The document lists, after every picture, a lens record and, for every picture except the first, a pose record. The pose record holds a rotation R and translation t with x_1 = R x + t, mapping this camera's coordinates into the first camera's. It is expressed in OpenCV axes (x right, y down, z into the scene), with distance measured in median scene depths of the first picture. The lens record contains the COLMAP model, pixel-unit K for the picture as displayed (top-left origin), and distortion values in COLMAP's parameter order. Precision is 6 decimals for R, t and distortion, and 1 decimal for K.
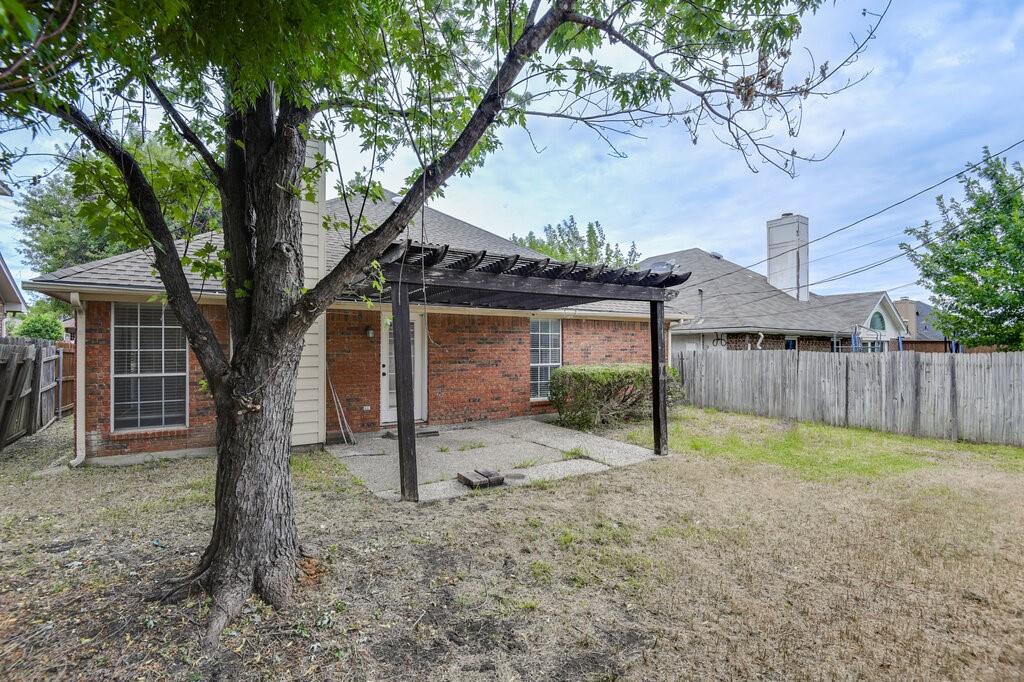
lens RADIAL K [[466.3, 0, 511.9], [0, 466.3, 345.3], [0, 0, 1]] dist [0.003877, -0.008804]
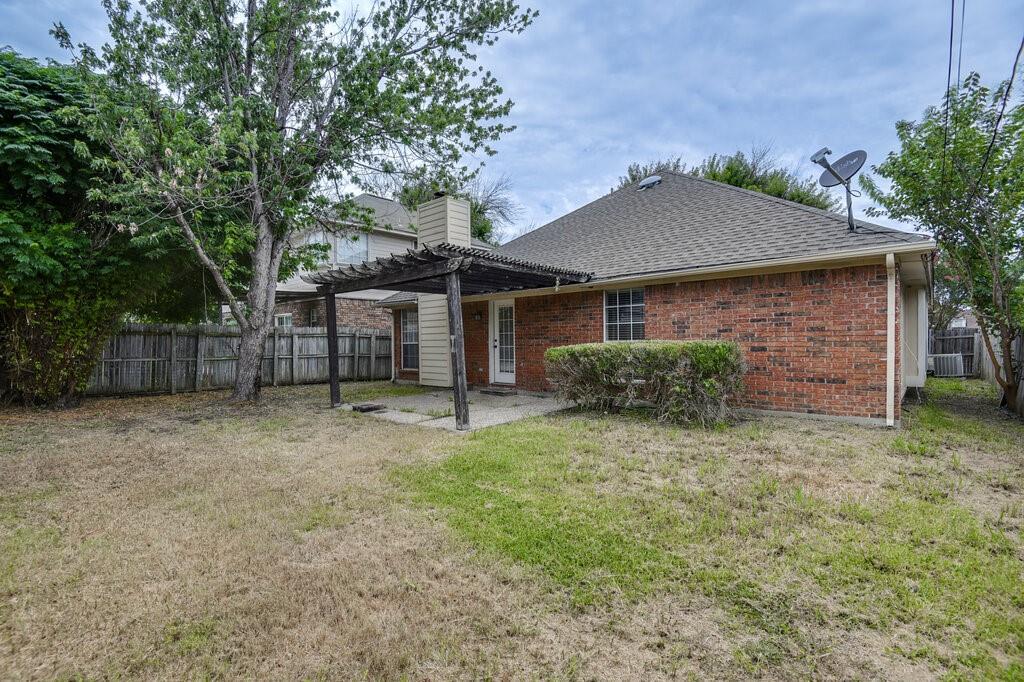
lens RADIAL K [[466.3, 0, 511.9], [0, 466.3, 340.9], [0, 0, 1]] dist [0.003877, -0.008804]
pose [[0.272205, -0.000295, -0.962239, 0.942730], [0.015245, 0.999876, 0.004006, 0.036946], [0.962119, -0.015759, 0.272176, 0.617911]]
